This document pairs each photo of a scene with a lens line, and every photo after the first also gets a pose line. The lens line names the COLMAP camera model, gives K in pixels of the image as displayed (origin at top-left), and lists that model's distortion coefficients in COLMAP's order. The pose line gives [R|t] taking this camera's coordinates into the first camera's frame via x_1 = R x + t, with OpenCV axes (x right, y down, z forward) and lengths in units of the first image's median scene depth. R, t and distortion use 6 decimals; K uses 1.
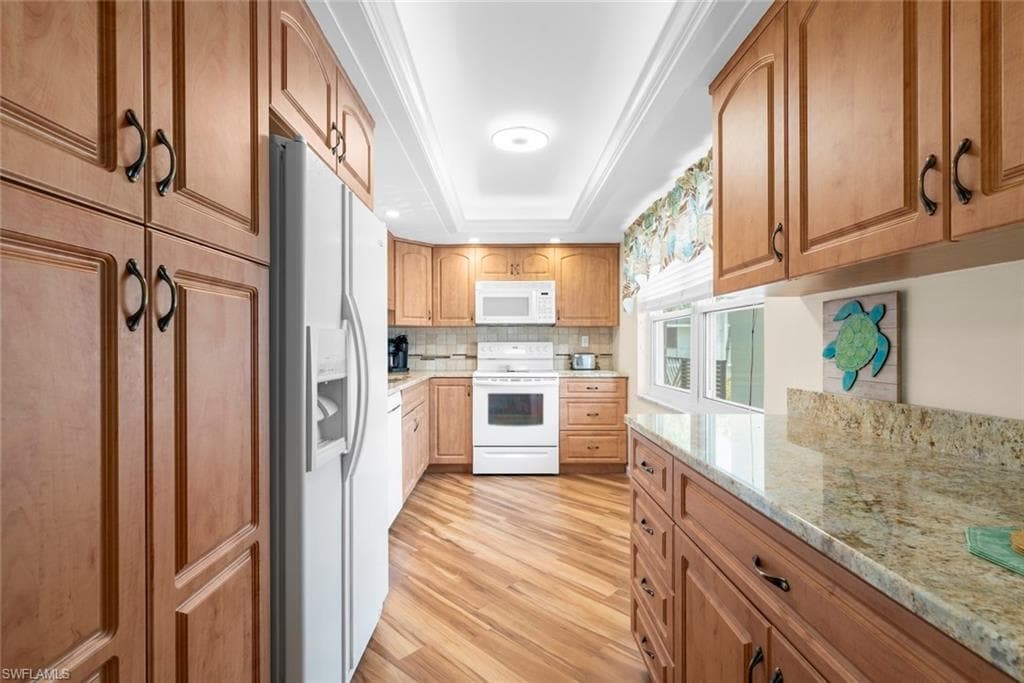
lens RADIAL K [[469.0, 0, 509.0], [0, 469.0, 344.0], [0, 0, 1]] dist [0.004748, -0.000418]
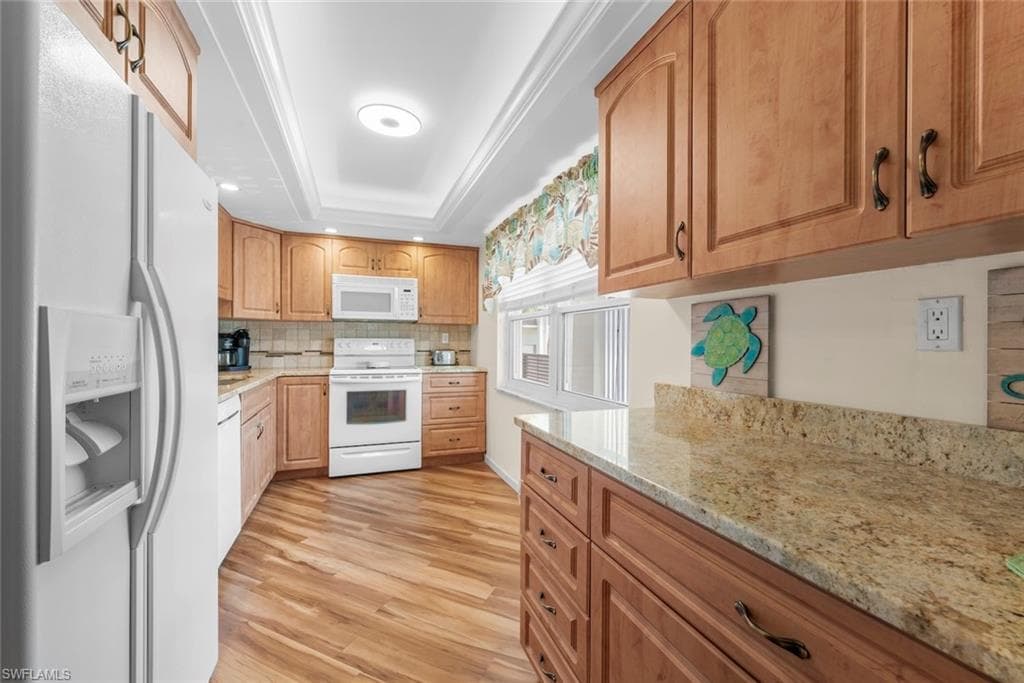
lens RADIAL K [[409.2, 0, 513.8], [0, 409.2, 343.4], [0, 0, 1]] dist [-0.000970, 0.000078]
pose [[0.935883, 0.005904, 0.352260, -0.030180], [-0.008262, 0.999952, 0.005189, -0.000324], [-0.352213, -0.007767, 0.935888, 0.148340]]
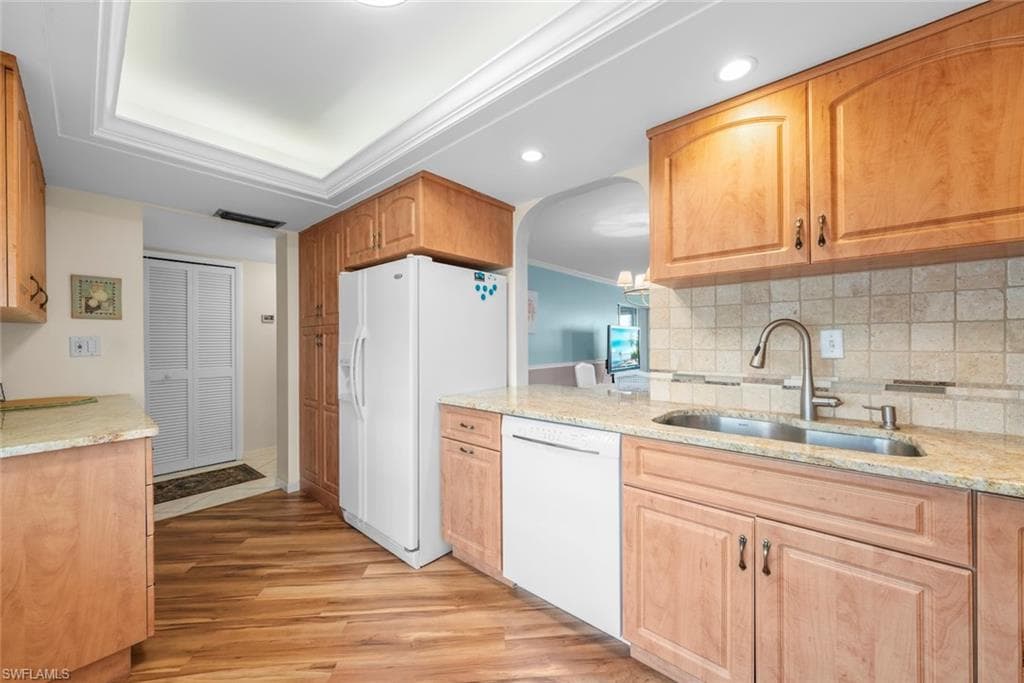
lens RADIAL K [[371.8, 0, 509.3], [0, 371.8, 342.7], [0, 0, 1]] dist [-0.002776, 0.000284]
pose [[-0.660598, 0.009575, -0.750679, 0.219817], [0.010649, 0.999938, 0.003384, -0.016063], [0.750664, -0.005759, -0.660659, 1.349655]]
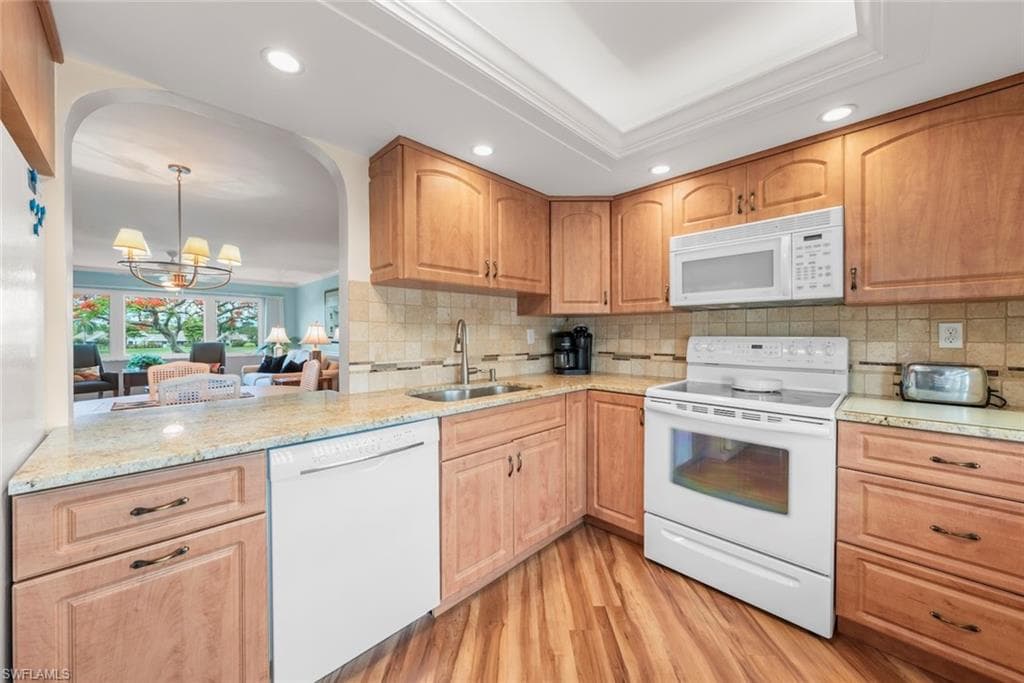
lens RADIAL K [[371.8, 0, 513.2], [0, 371.8, 337.0], [0, 0, 1]] dist [-0.002776, 0.000284]
pose [[0.699497, 0.007514, -0.714596, 0.214693], [0.001682, 0.999925, 0.012161, -0.015721], [0.714634, -0.009709, 0.699431, 0.819602]]
